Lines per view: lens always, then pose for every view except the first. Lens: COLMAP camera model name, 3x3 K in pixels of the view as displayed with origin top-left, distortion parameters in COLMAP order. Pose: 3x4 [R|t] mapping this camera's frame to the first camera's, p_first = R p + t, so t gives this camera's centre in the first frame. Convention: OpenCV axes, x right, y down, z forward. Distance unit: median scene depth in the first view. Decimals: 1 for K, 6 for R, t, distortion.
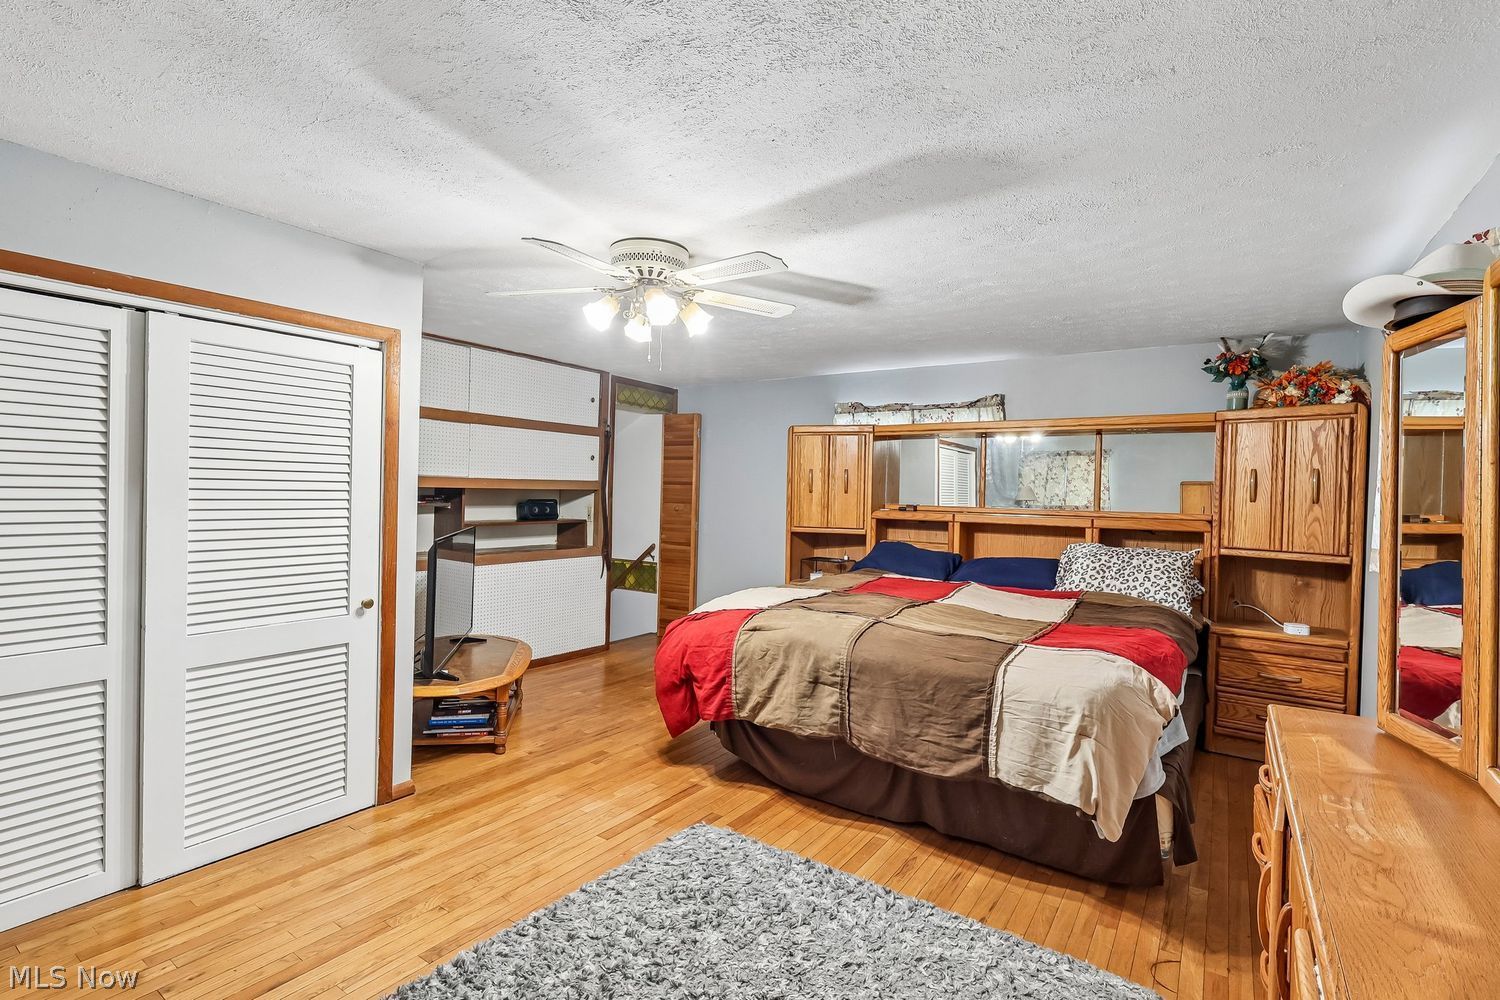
lens RADIAL K [[700.2, 0, 743.8], [0, 700.2, 499.2], [0, 0, 1]] dist [-0.006755, 0.001034]
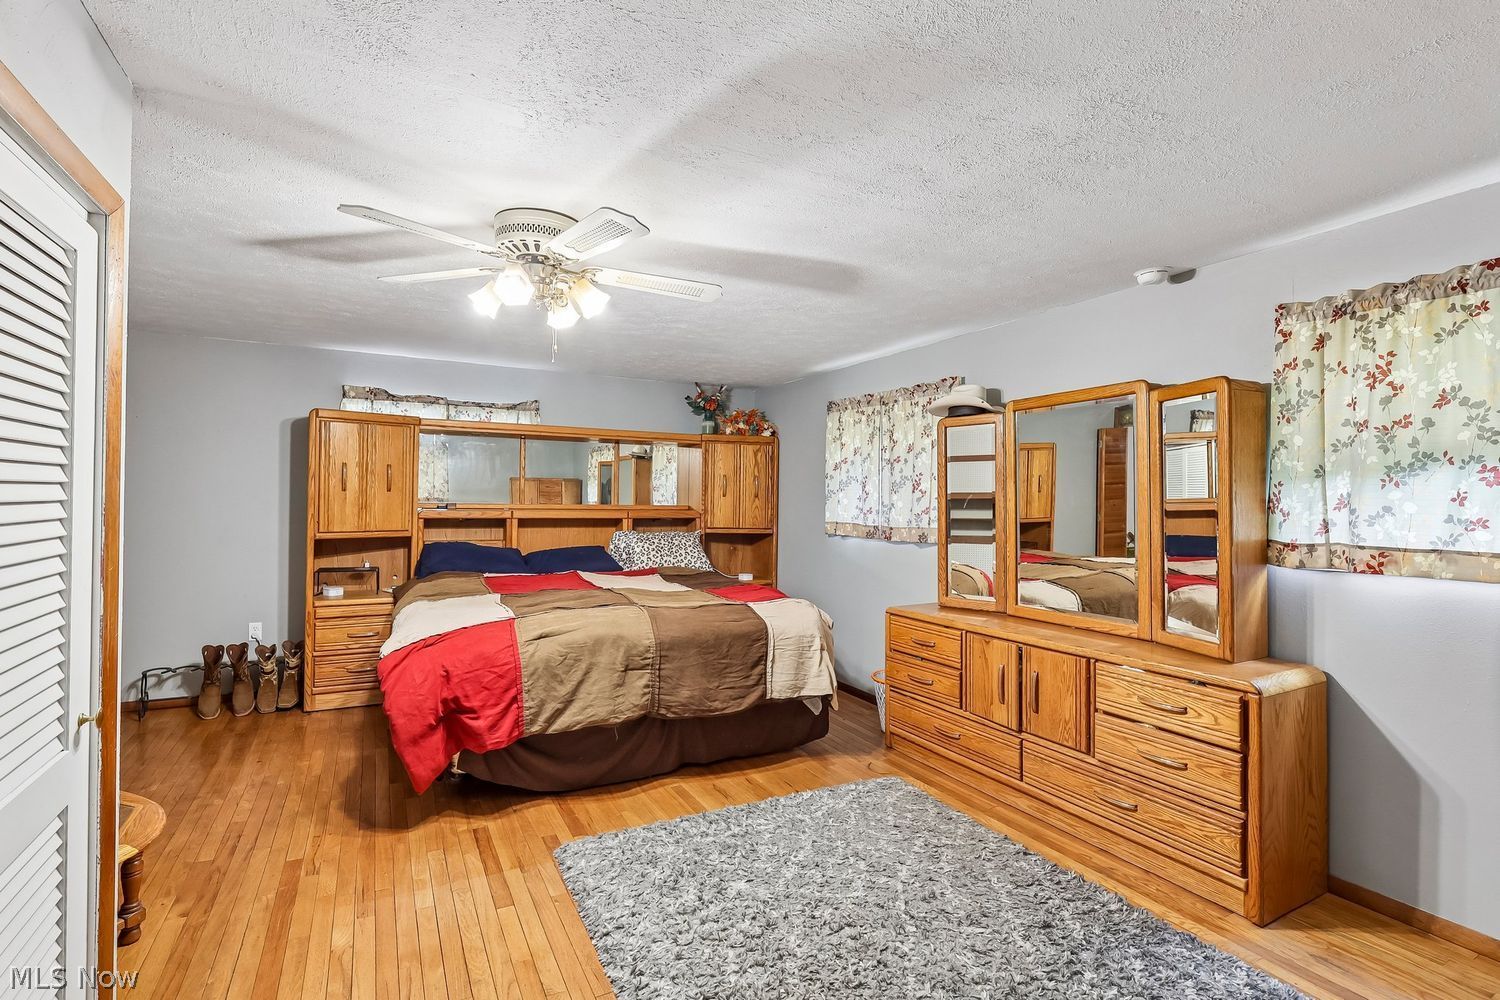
lens RADIAL K [[700.2, 0, 743.8], [0, 700.2, 499.2], [0, 0, 1]] dist [-0.006755, 0.001034]
pose [[0.465075, -0.016031, 0.885126, -0.744348], [0.004308, 0.999865, 0.015845, -0.018385], [-0.885261, -0.003557, 0.465082, 0.328046]]
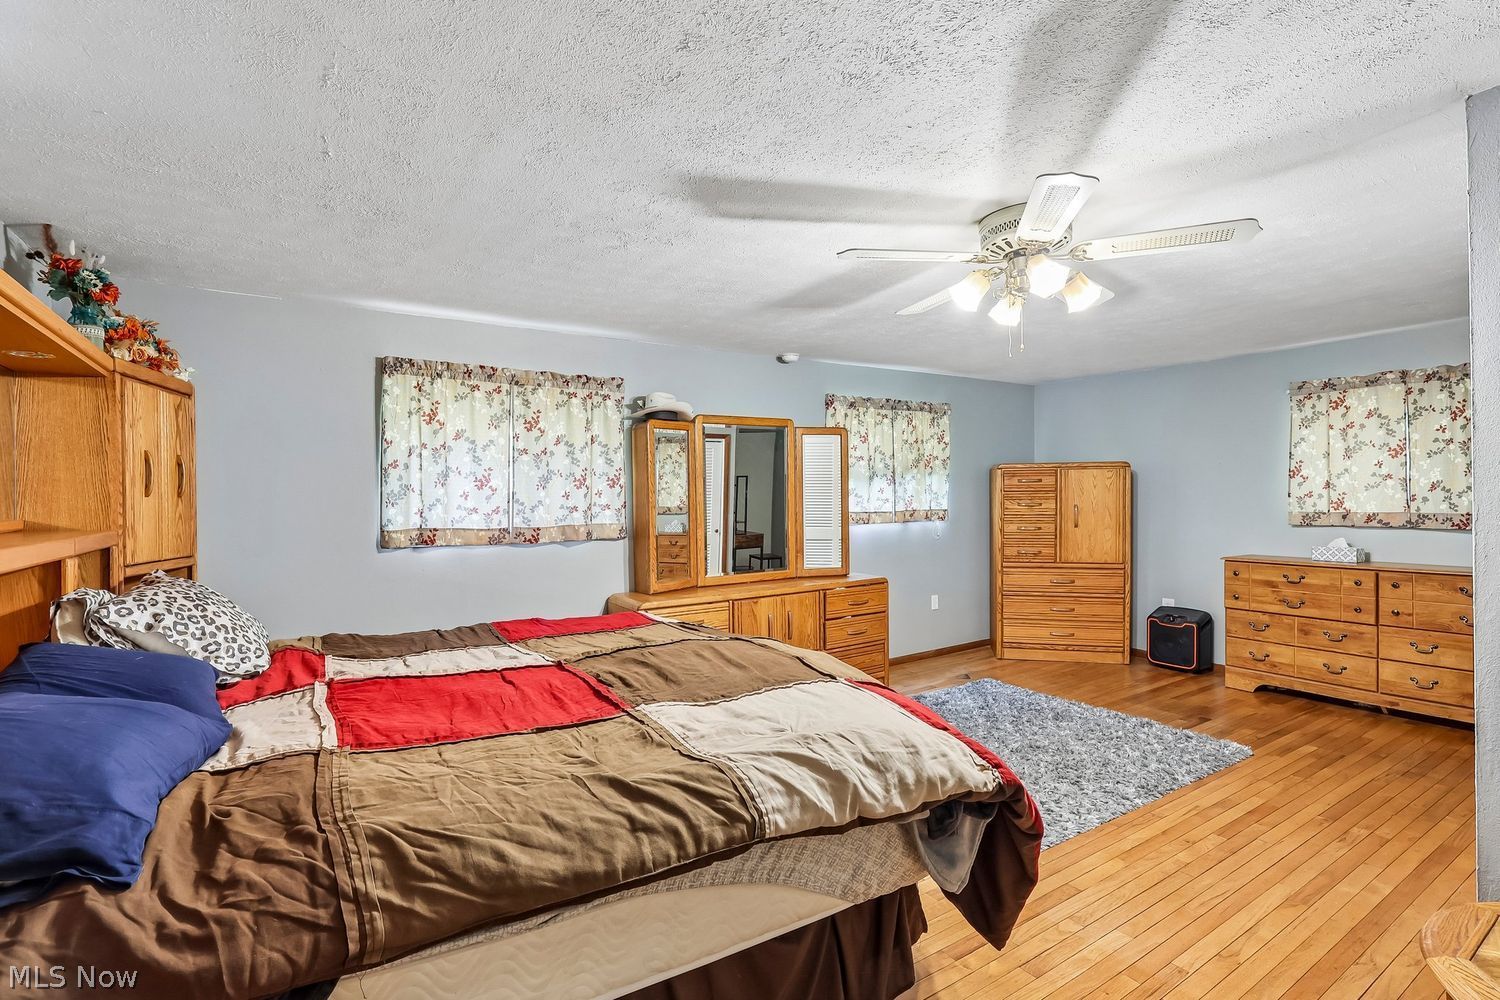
lens RADIAL K [[700.2, 0, 743.8], [0, 700.2, 499.2], [0, 0, 1]] dist [-0.006755, 0.001034]
pose [[-0.924447, -0.013089, 0.381086, -0.139392], [-0.006405, 0.999803, 0.018802, -0.014185], [-0.381257, 0.014941, -0.924348, 1.797438]]
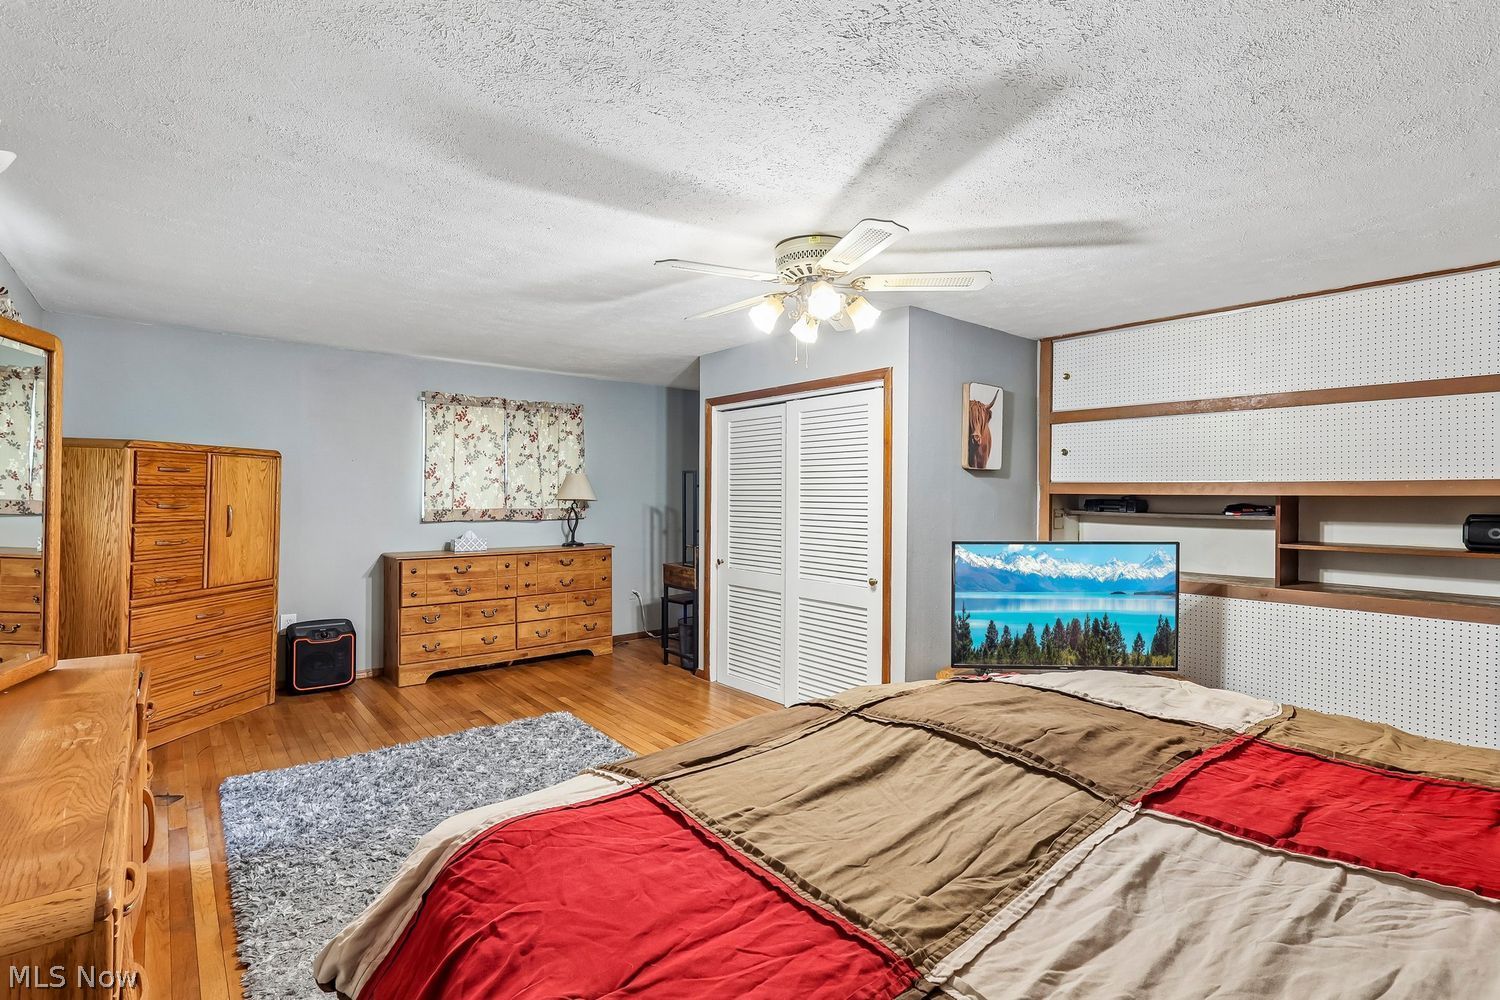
lens RADIAL K [[700.2, 0, 743.8], [0, 700.2, 499.2], [0, 0, 1]] dist [-0.006755, 0.001034]
pose [[-0.269283, -0.012516, -0.962980, 0.767528], [-0.019928, 0.999774, -0.007421, 0.007557], [0.962855, 0.017192, -0.269471, 1.077781]]
